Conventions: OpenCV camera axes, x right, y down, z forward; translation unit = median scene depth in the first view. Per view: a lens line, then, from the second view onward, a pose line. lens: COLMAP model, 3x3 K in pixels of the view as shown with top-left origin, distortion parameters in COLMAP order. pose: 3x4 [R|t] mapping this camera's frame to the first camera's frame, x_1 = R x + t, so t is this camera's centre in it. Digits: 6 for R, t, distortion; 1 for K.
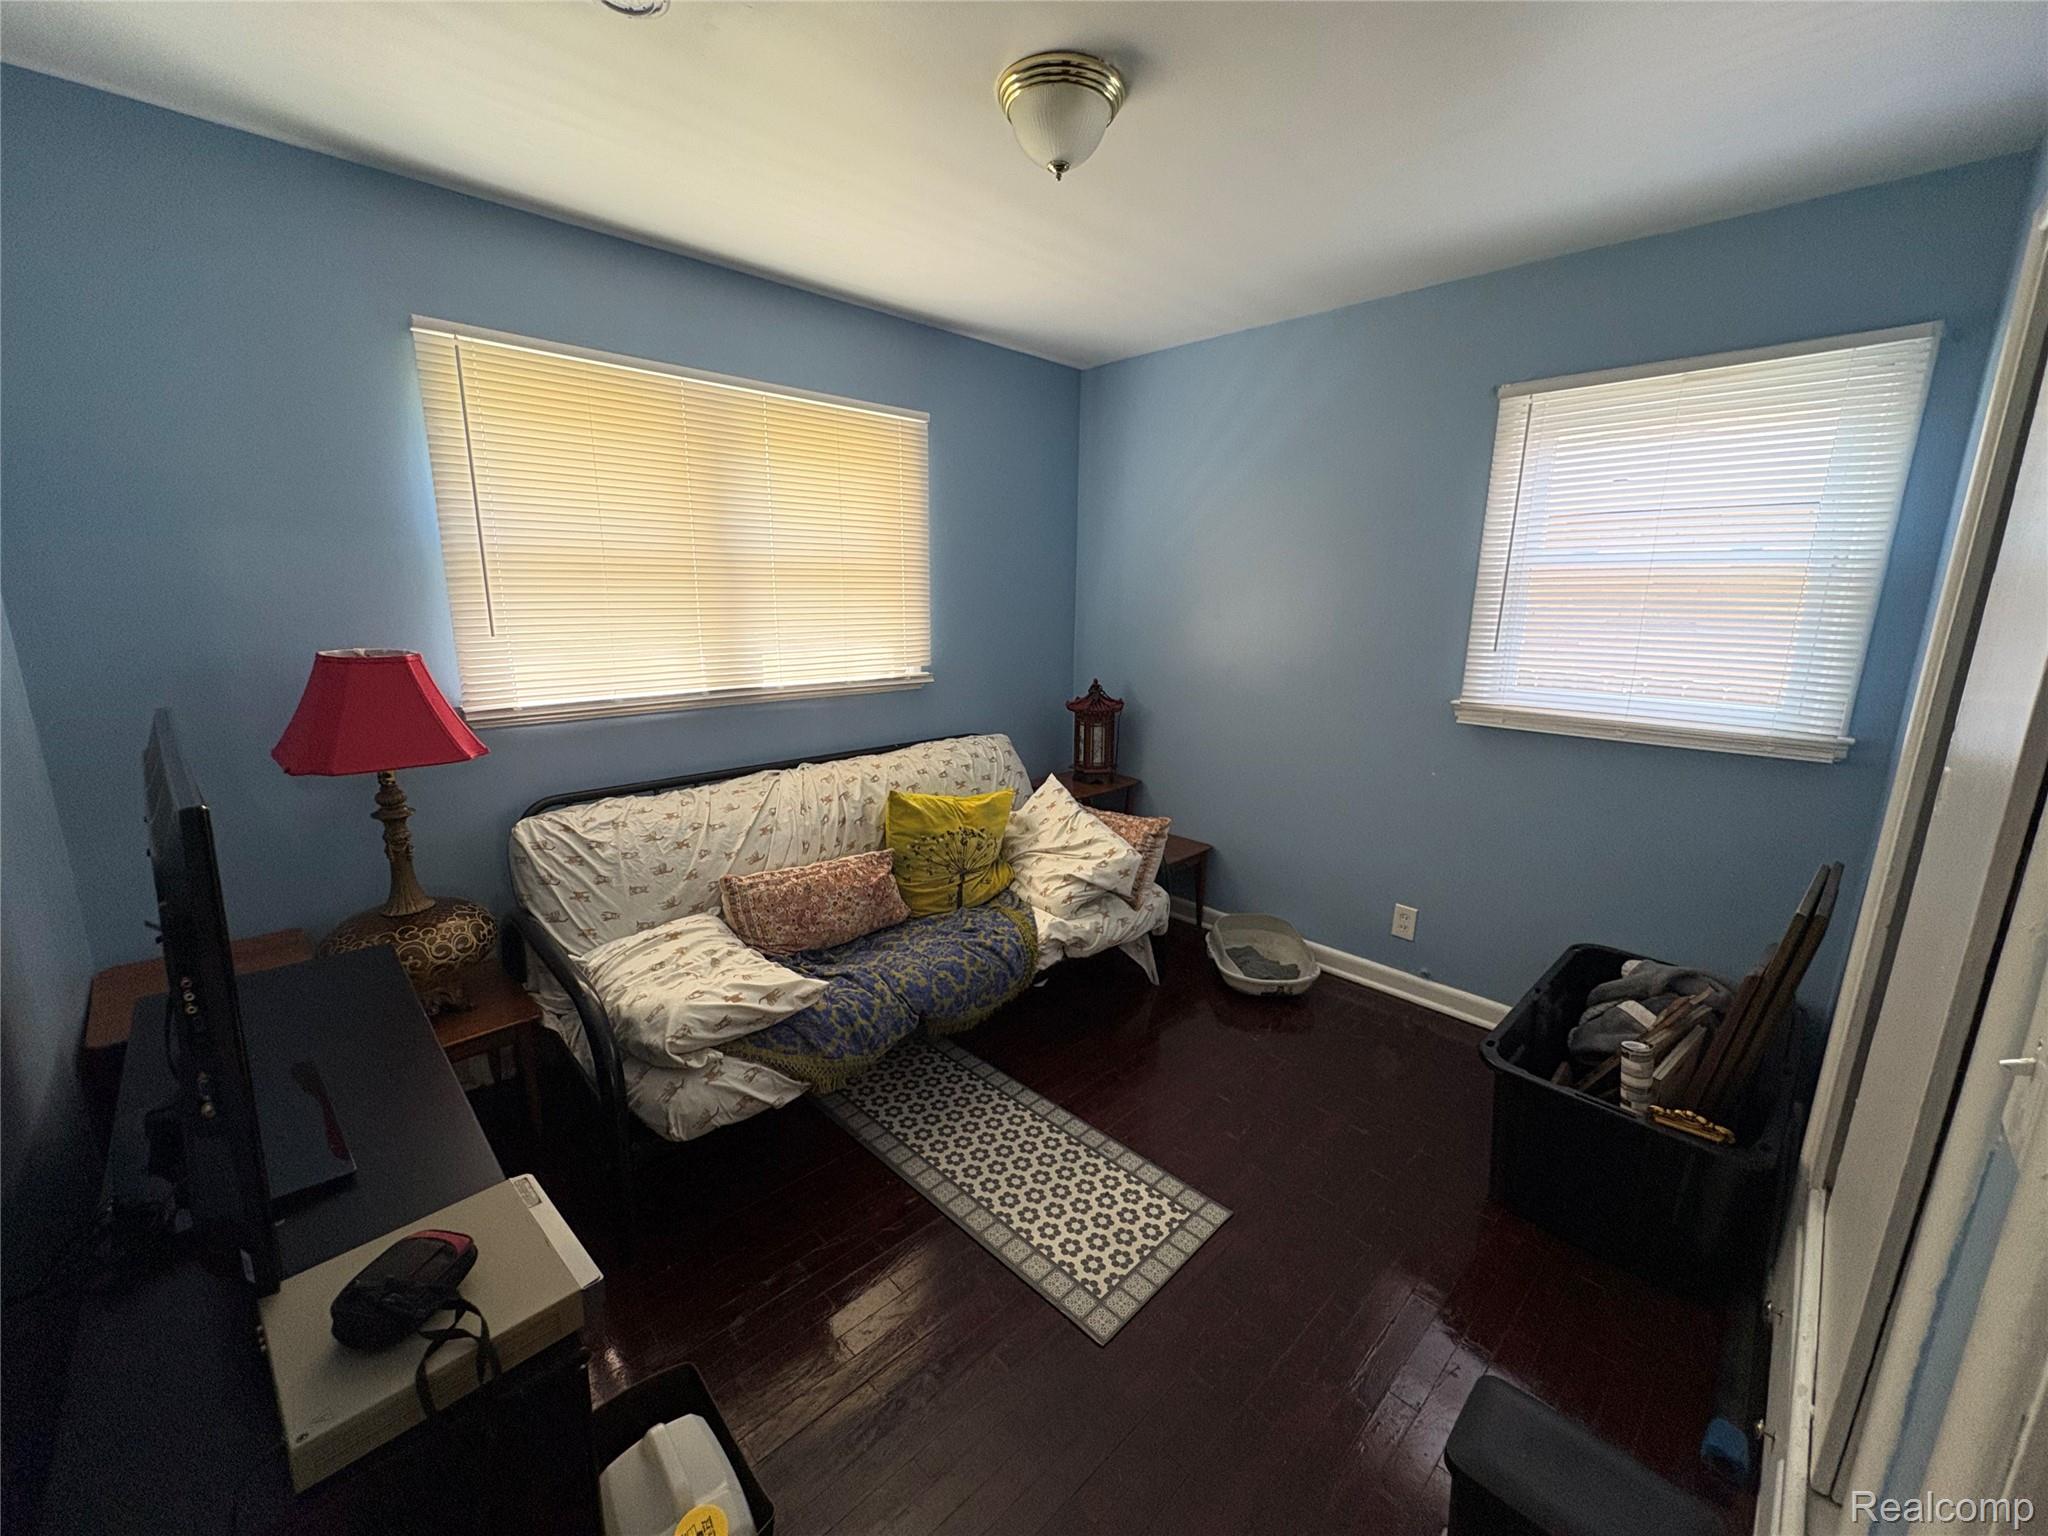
lens RADIAL K [[813.4, 0, 1019.2], [0, 813.4, 768.7], [0, 0, 1]] dist [-0.000033, -0.000002]
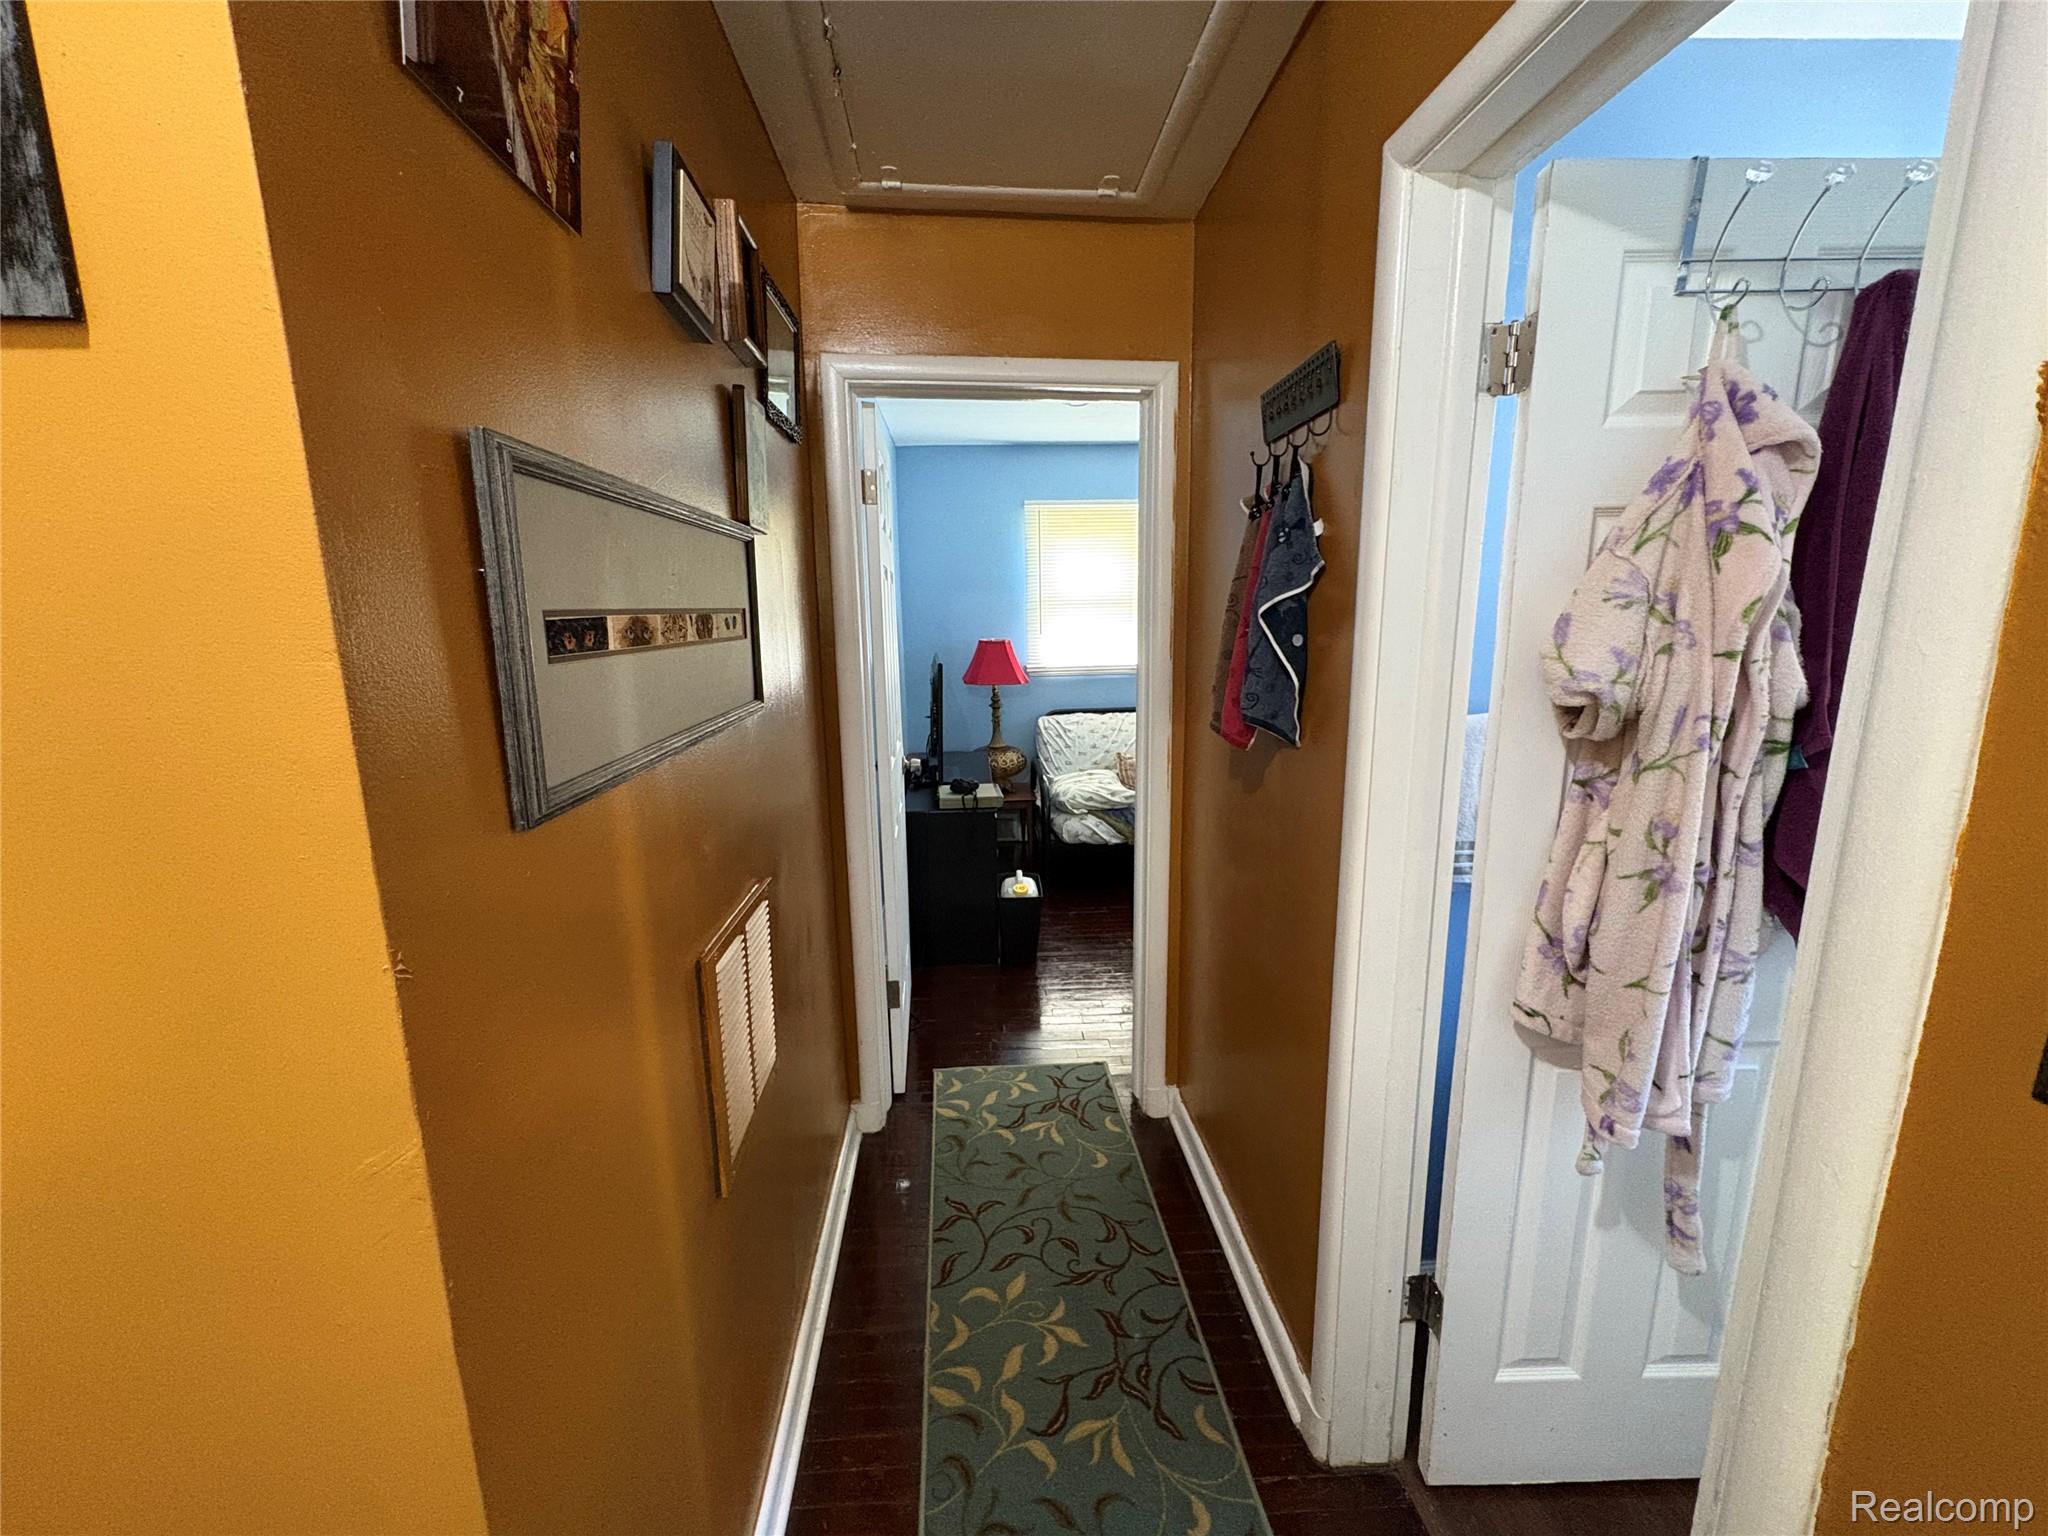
lens RADIAL K [[815.6, 0, 1021.3], [0, 815.6, 767.7], [0, 0, 1]] dist [0.000954, 0.000033]
pose [[0.765034, 0.097545, -0.636560, 0.744491], [-0.112102, 0.993542, 0.017520, 0.162536], [0.634158, 0.057956, 0.771028, -0.712888]]
